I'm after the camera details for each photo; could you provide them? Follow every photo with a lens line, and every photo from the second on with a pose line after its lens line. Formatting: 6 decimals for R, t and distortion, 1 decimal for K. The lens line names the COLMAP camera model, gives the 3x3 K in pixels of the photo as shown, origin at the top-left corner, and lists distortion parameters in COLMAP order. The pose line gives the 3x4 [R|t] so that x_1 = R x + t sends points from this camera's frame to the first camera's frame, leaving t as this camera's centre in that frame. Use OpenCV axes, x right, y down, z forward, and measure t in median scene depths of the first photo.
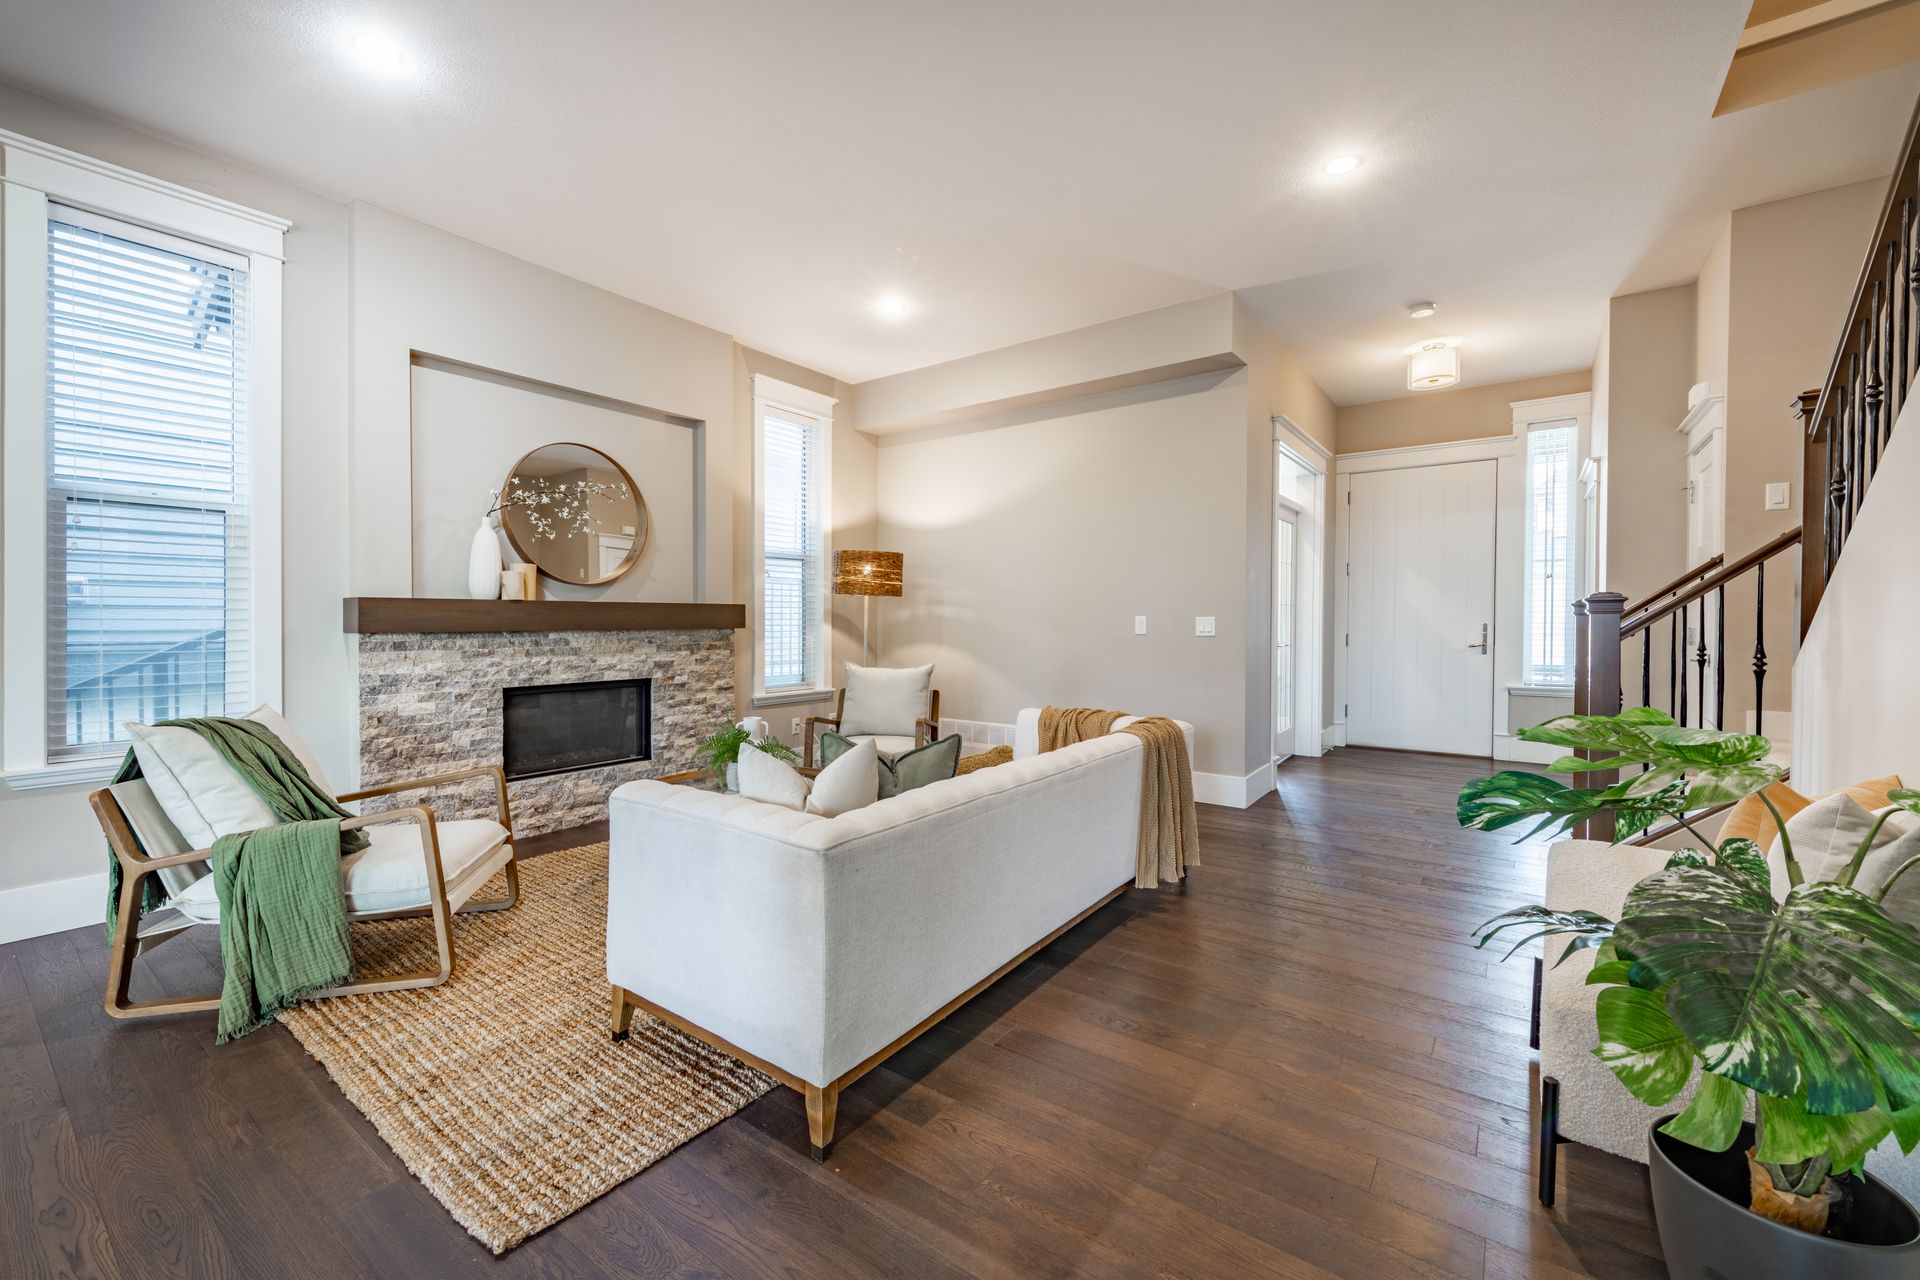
lens RADIAL K [[759.6, 0, 963.3], [0, 759.6, 626.4], [0, 0, 1]] dist [-0.000057, -0.000004]
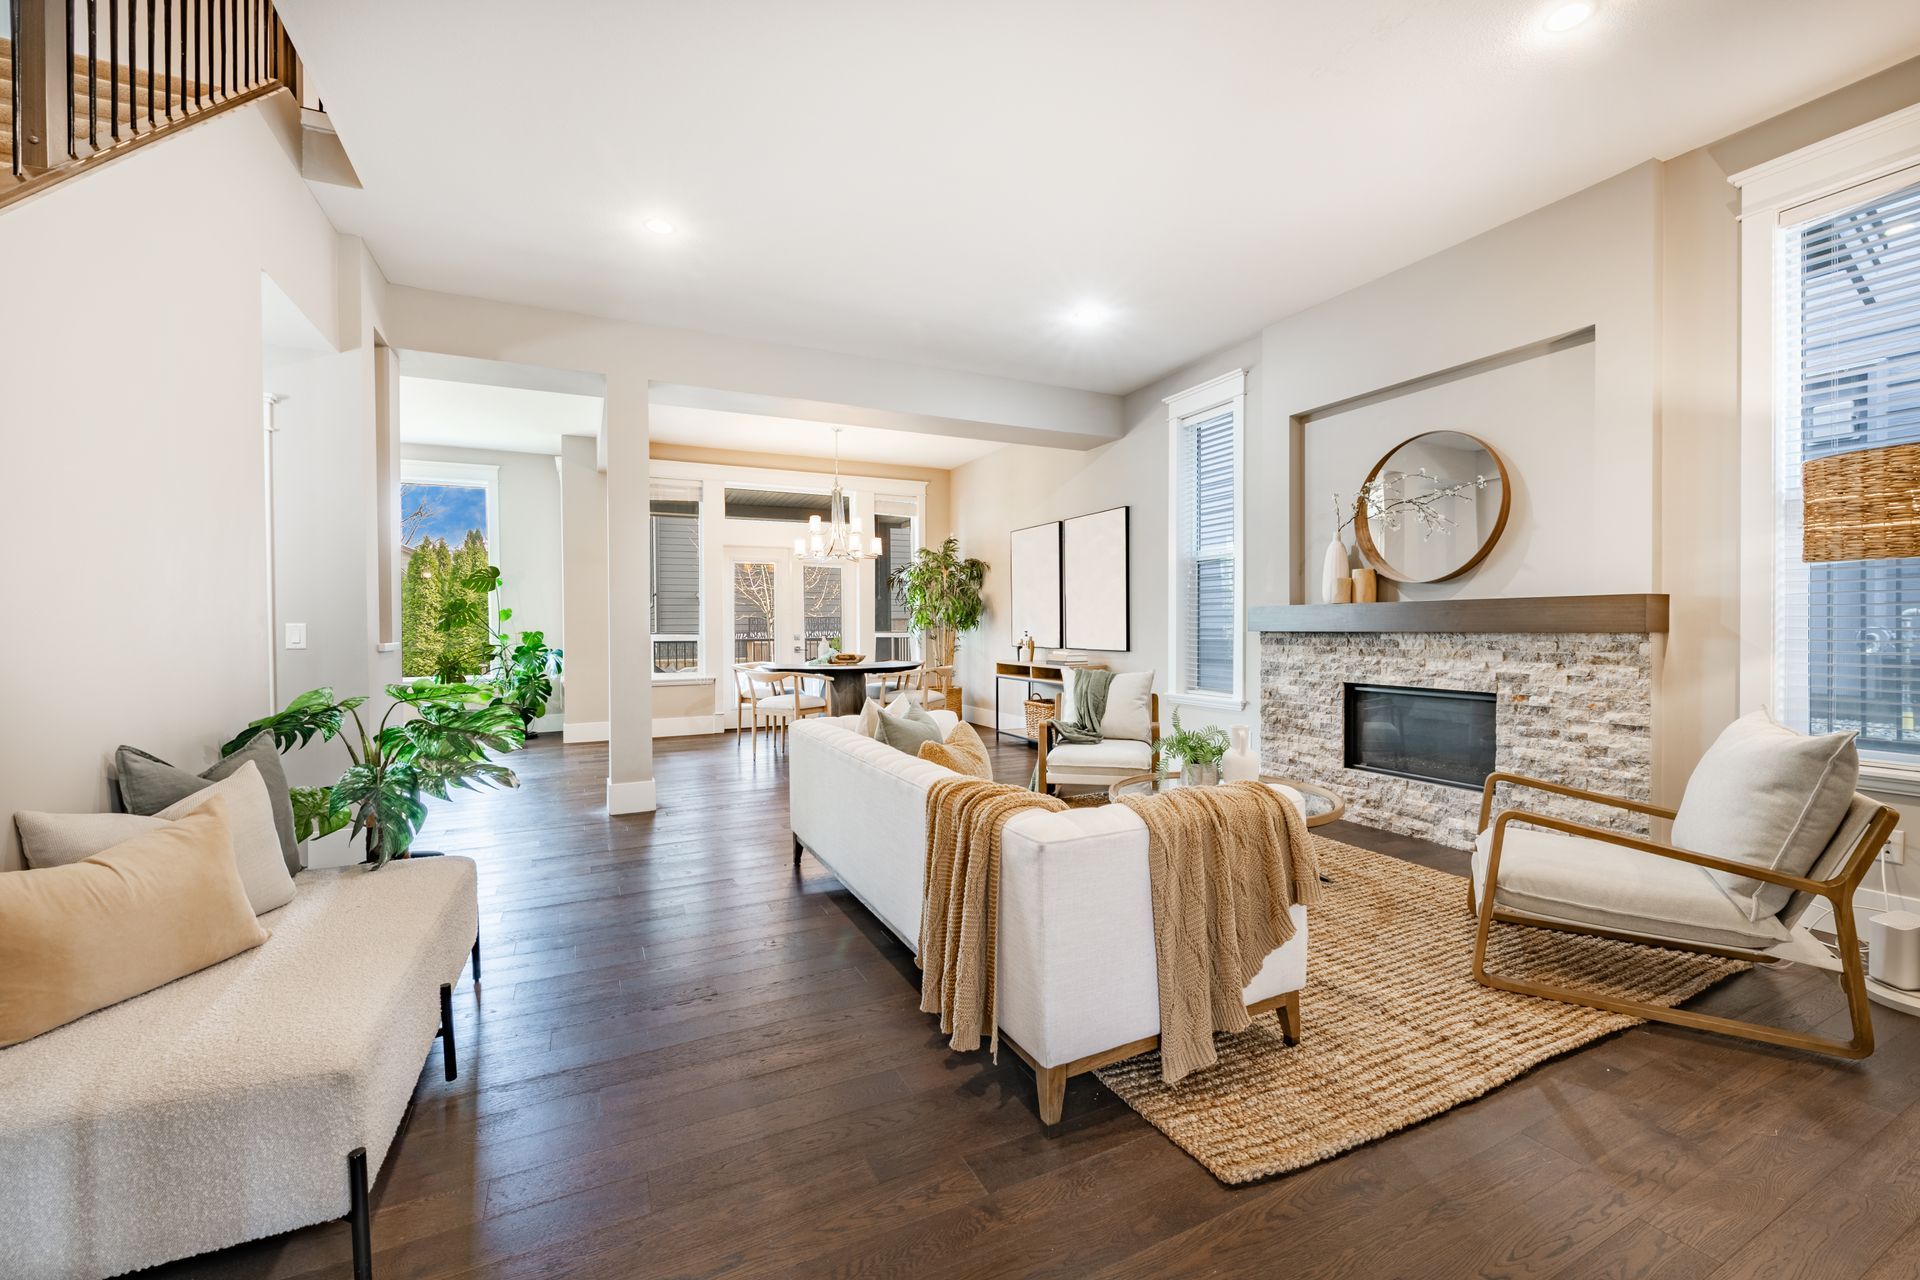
lens RADIAL K [[759.6, 0, 959.9], [0, 759.6, 635.4], [0, 0, 1]] dist [-0.000057, -0.000004]
pose [[-0.458688, 0.005843, -0.888578, 0.578144], [-0.012133, 0.999844, 0.012837, 0.003732], [0.888515, 0.016669, -0.458545, 0.895637]]
